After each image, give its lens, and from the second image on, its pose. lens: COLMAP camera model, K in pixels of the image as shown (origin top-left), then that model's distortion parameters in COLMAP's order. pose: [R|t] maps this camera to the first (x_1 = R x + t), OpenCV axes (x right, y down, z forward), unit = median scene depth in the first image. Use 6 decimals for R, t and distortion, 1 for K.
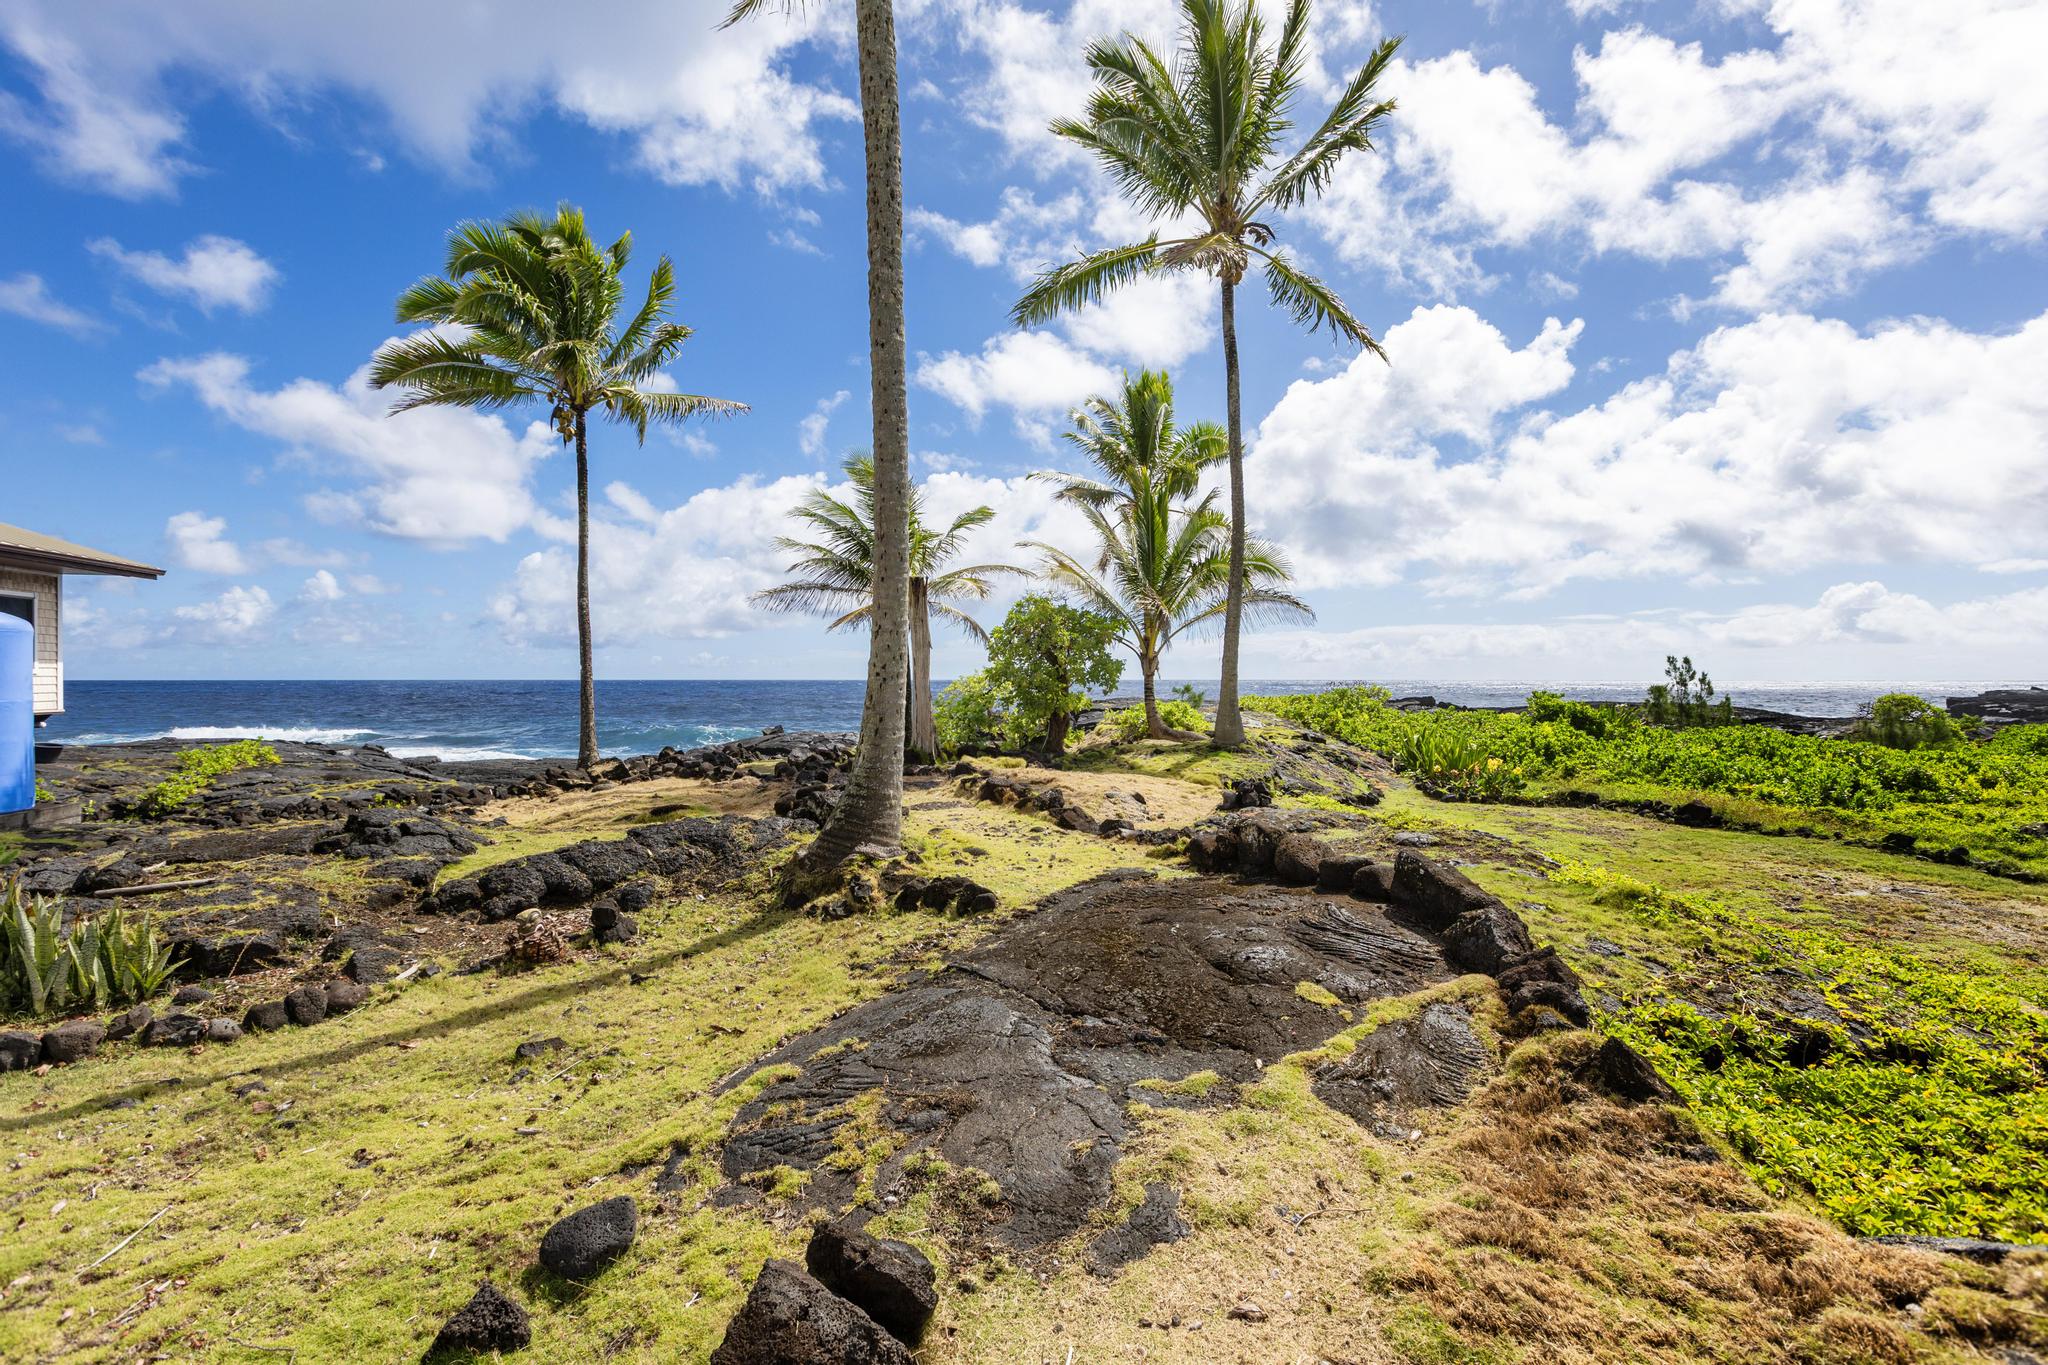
lens RADIAL K [[922.1, 0, 1025.8], [0, 922.1, 670.9], [0, 0, 1]] dist [0.003247, 0.000705]
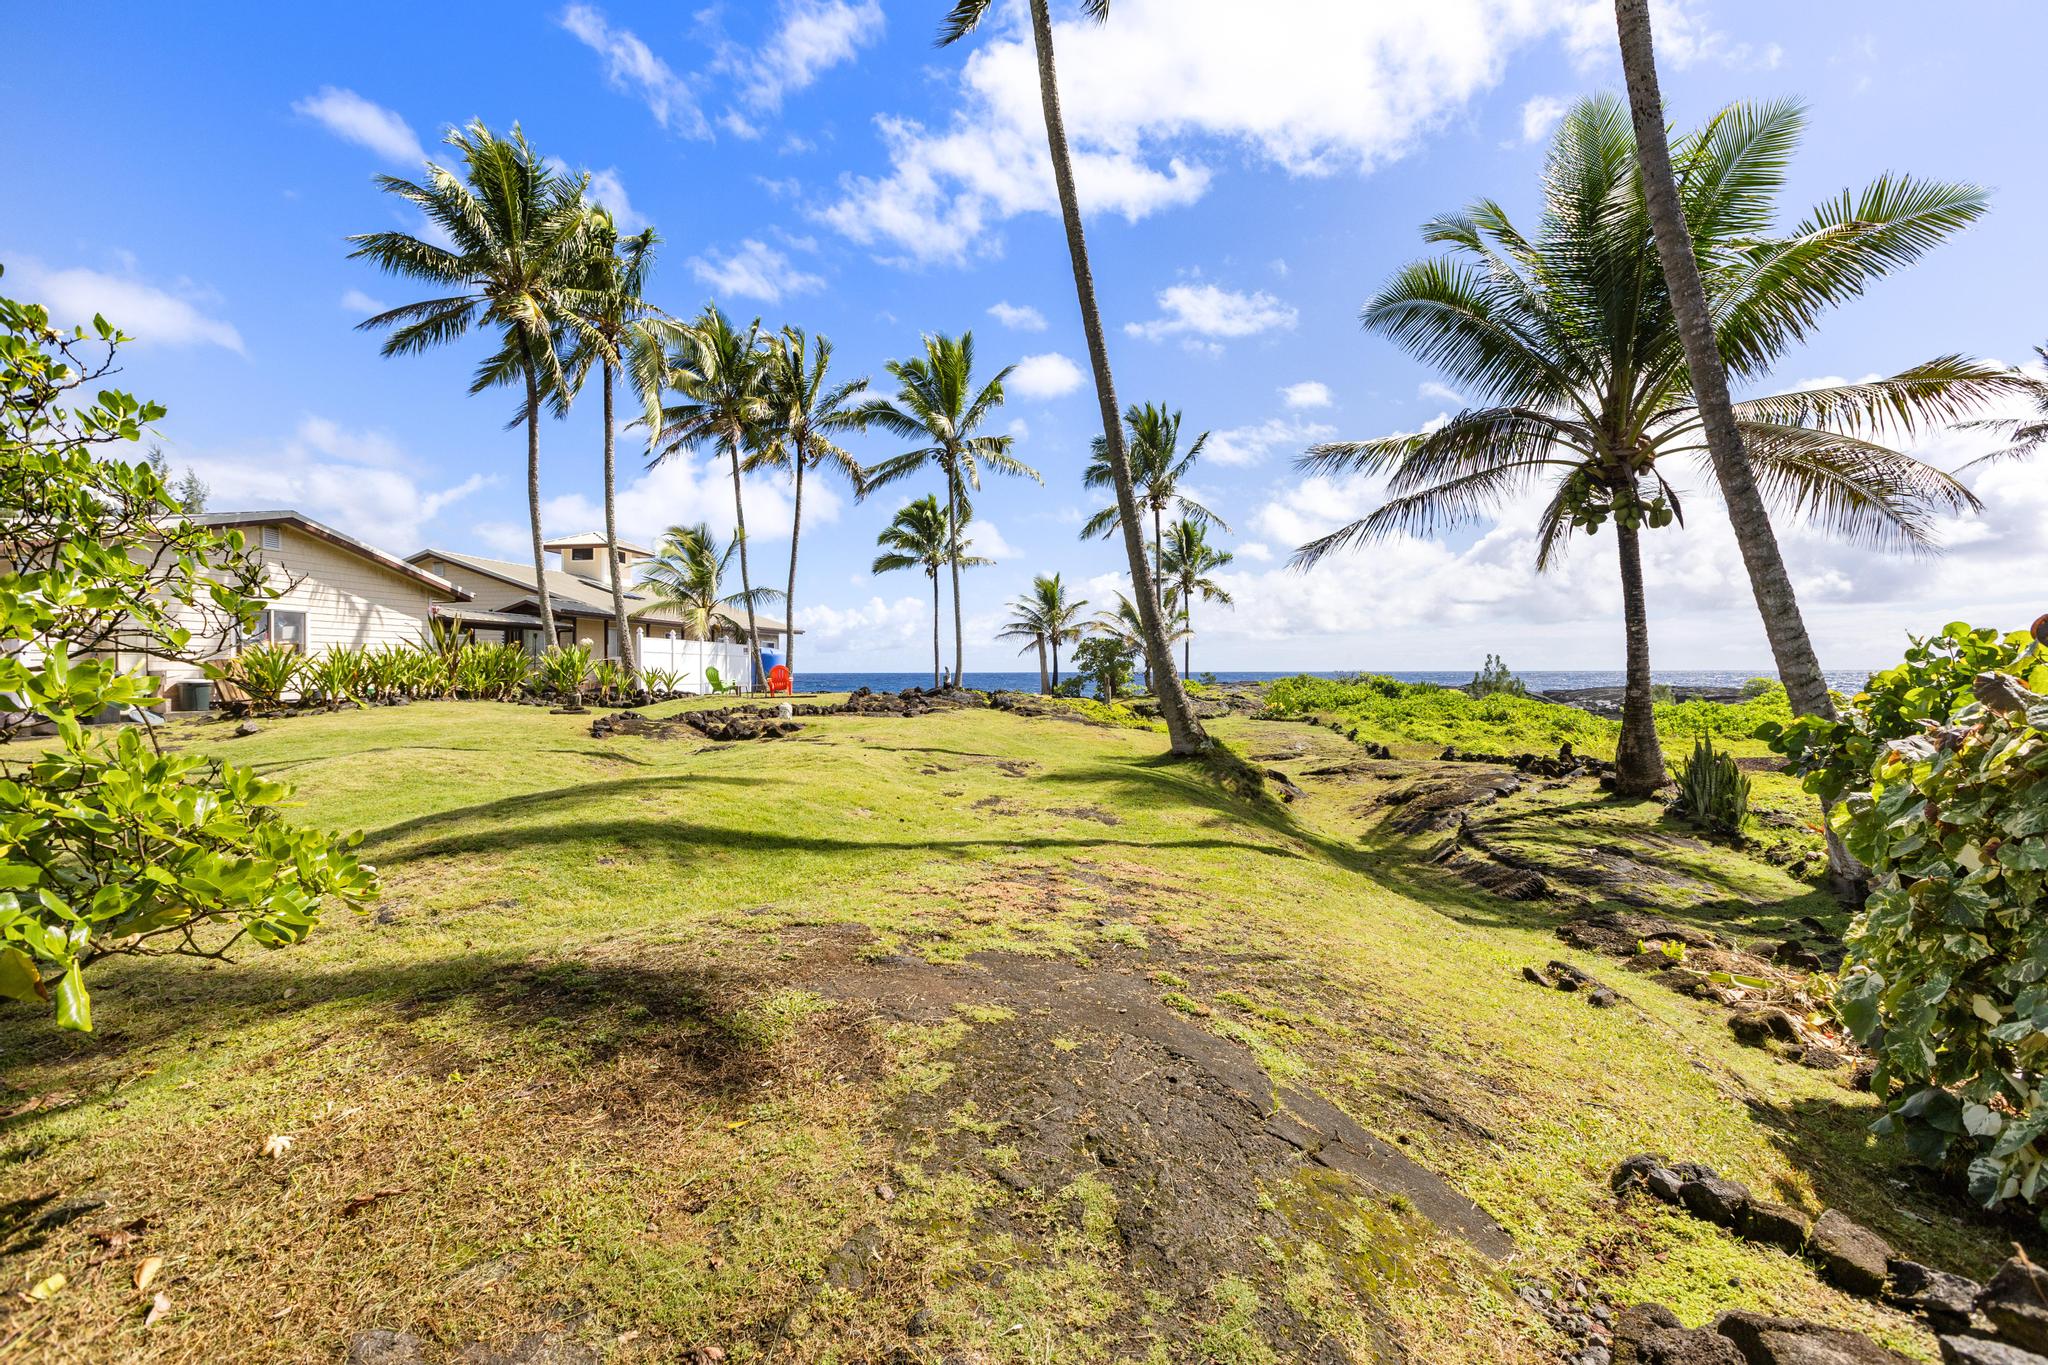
lens RADIAL K [[922.1, 0, 1025.8], [0, 922.1, 670.9], [0, 0, 1]] dist [0.003247, 0.000705]
pose [[0.904173, -0.005554, -0.427131, 0.852069], [0.007587, 0.999967, 0.003057, 0.003965], [0.427099, -0.006005, 0.904185, -1.237737]]
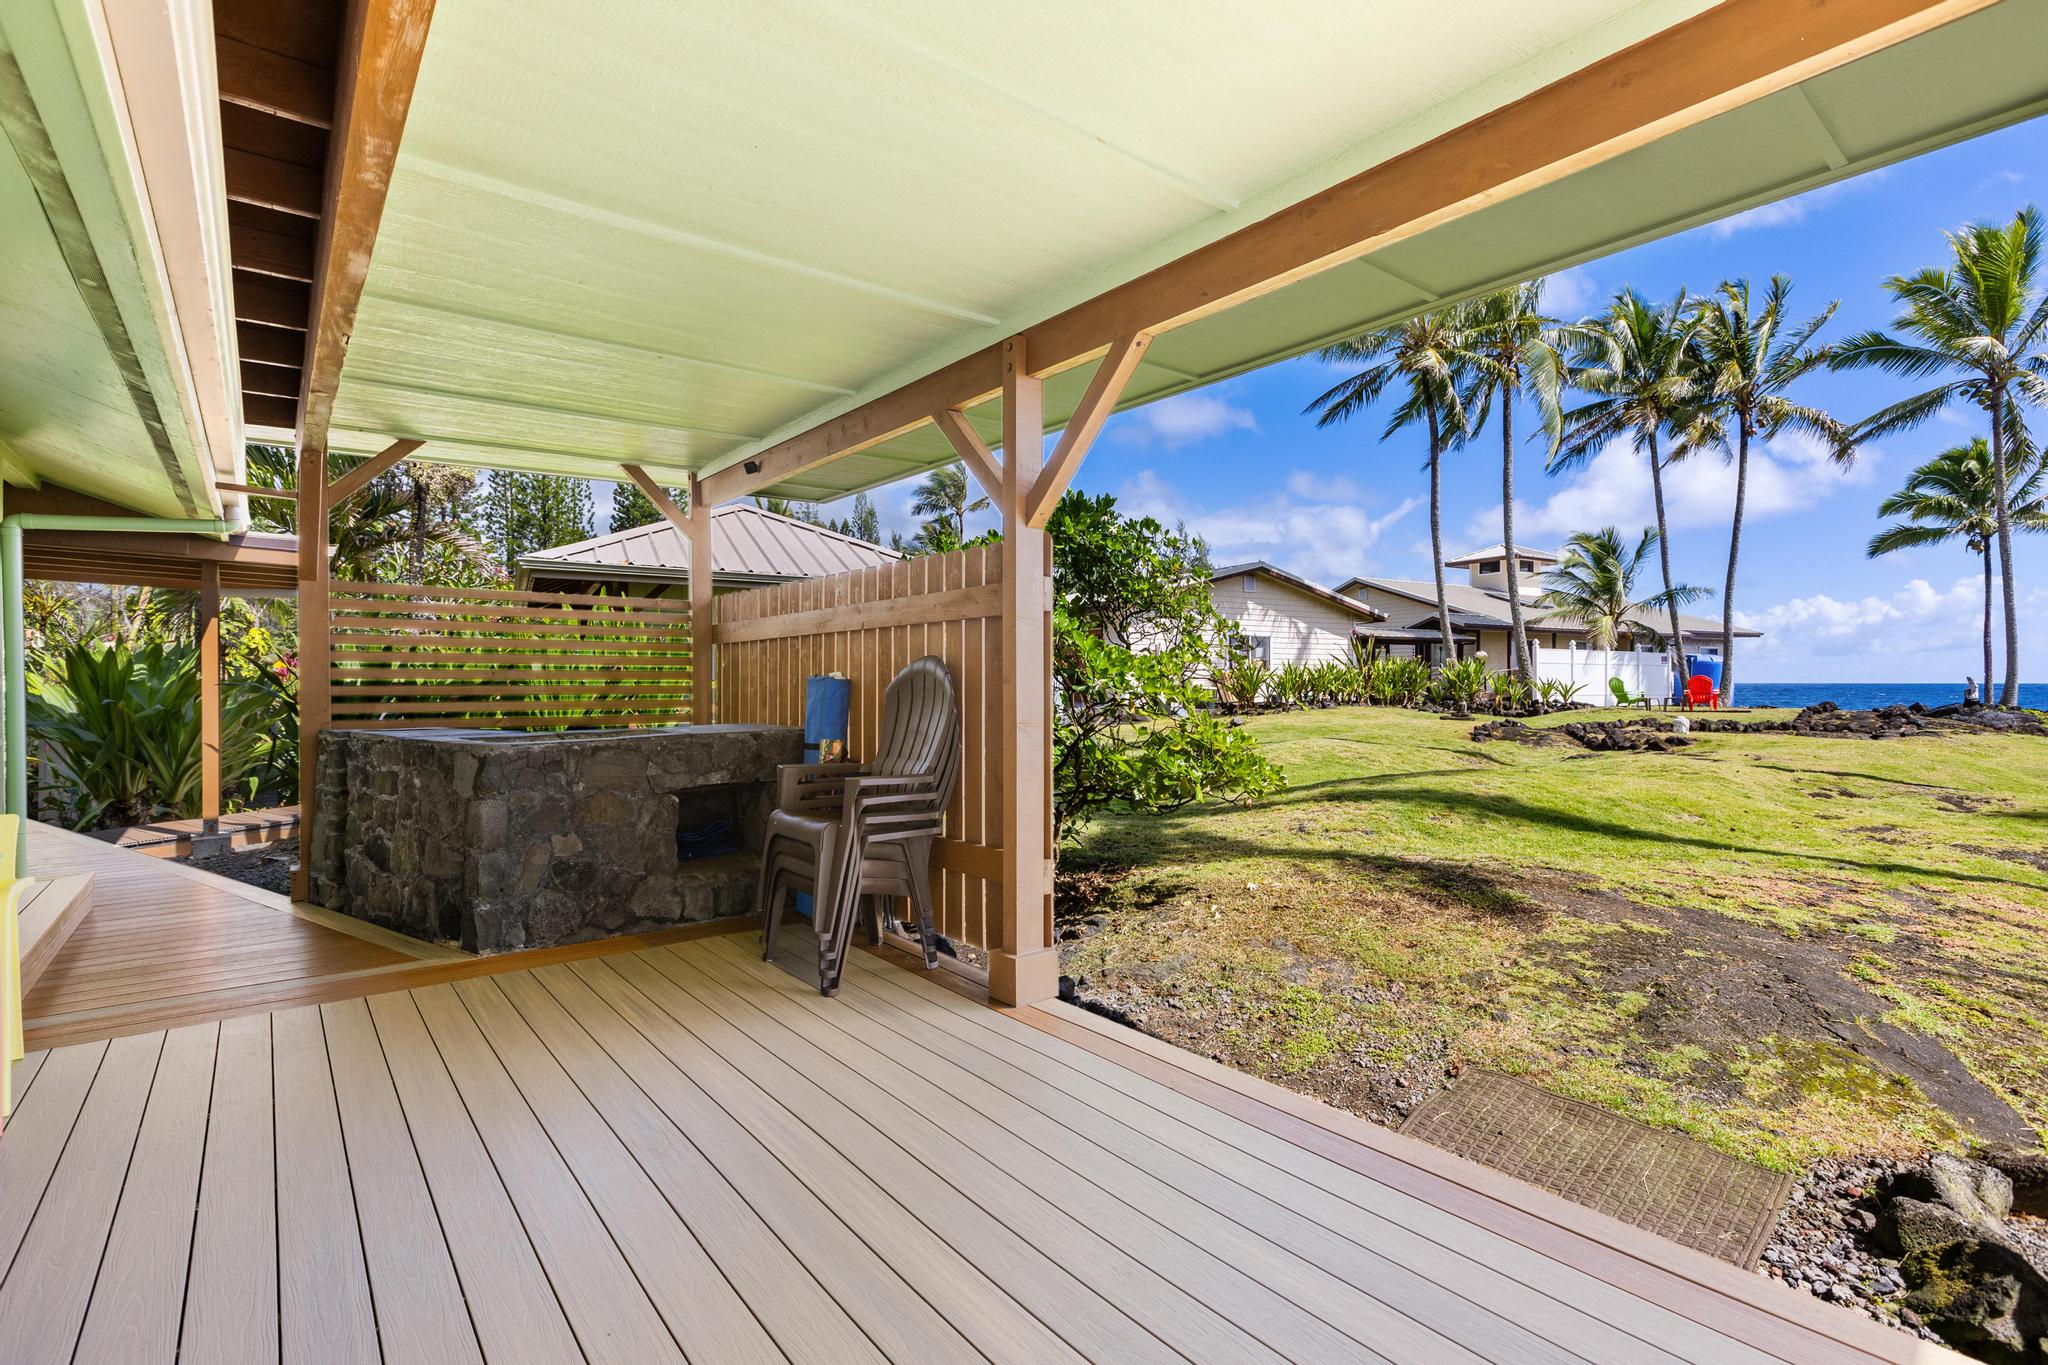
lens RADIAL K [[922.1, 0, 1025.8], [0, 922.1, 670.9], [0, 0, 1]] dist [0.003247, 0.000705]
pose [[0.205518, -0.014113, -0.978552, 0.937365], [0.005314, 0.999897, -0.013305, 0.002512], [0.978639, -0.002465, 0.205572, -1.278258]]
